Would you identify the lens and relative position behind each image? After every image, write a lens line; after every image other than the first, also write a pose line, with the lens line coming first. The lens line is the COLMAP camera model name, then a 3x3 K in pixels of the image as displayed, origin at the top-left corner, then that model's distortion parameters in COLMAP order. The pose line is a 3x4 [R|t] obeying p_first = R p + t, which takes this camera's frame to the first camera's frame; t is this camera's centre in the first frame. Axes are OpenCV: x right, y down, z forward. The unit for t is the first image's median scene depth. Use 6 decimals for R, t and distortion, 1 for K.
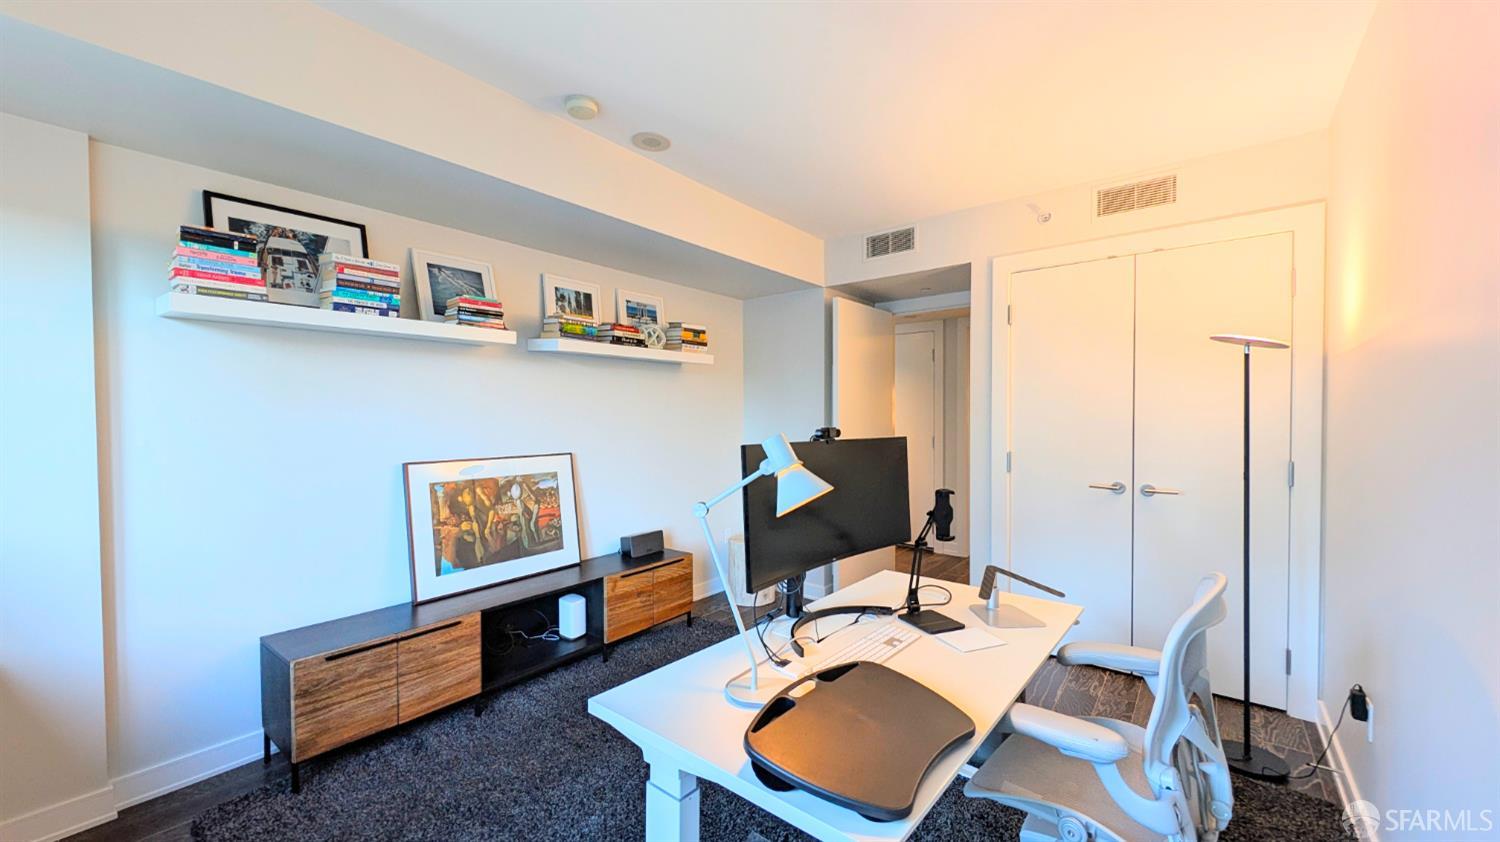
lens RADIAL K [[561.0, 0, 743.5], [0, 561.0, 419.5], [0, 0, 1]] dist [0.000642, -0.003085]
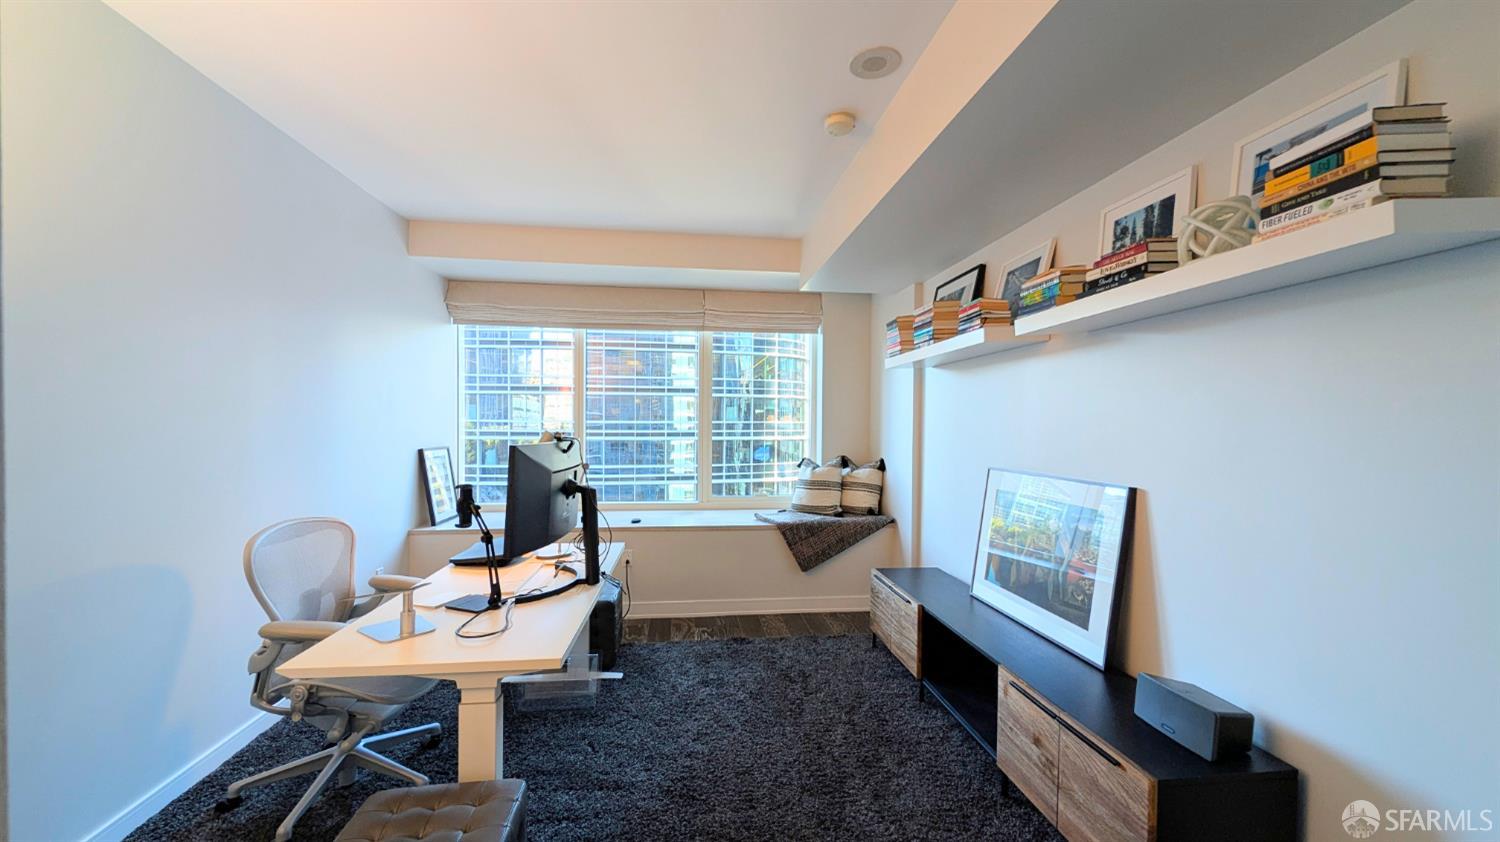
lens RADIAL K [[561.0, 0, 747.5], [0, 561.0, 423.2], [0, 0, 1]] dist [0.000642, -0.003085]
pose [[-0.683591, -0.000274, -0.729865, 0.408437], [-0.011191, 0.999886, 0.010106, -0.010306], [0.729779, 0.015076, -0.683516, 1.127257]]
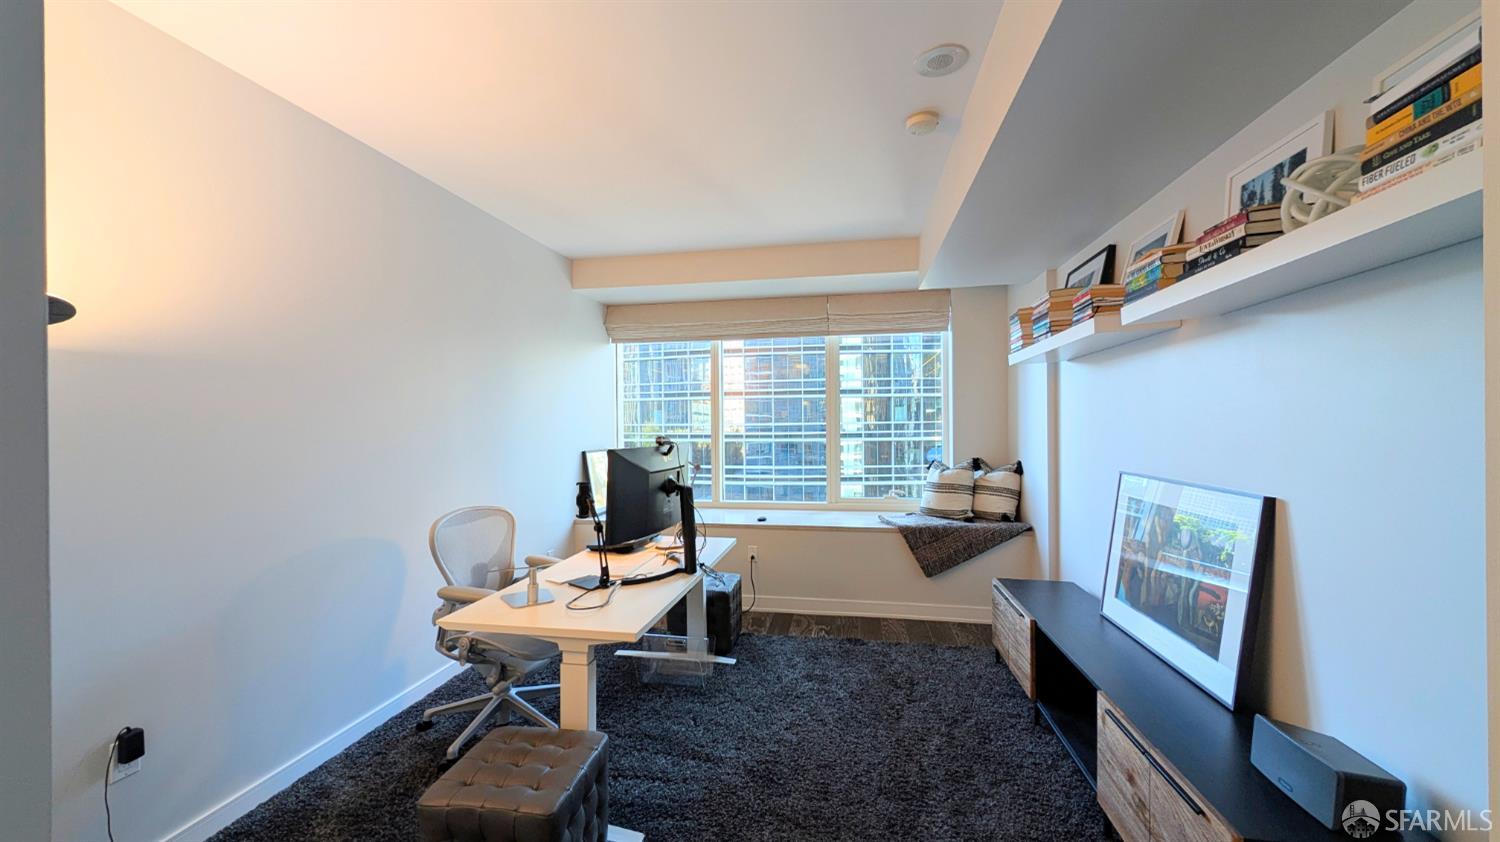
lens RADIAL K [[561.0, 0, 761.0], [0, 561.0, 415.3], [0, 0, 1]] dist [0.000642, -0.003085]
pose [[-0.865736, 0.003773, -0.500486, 0.339403], [0.007392, 0.999959, -0.005247, -0.014647], [0.500446, -0.008242, -0.865729, 1.228089]]
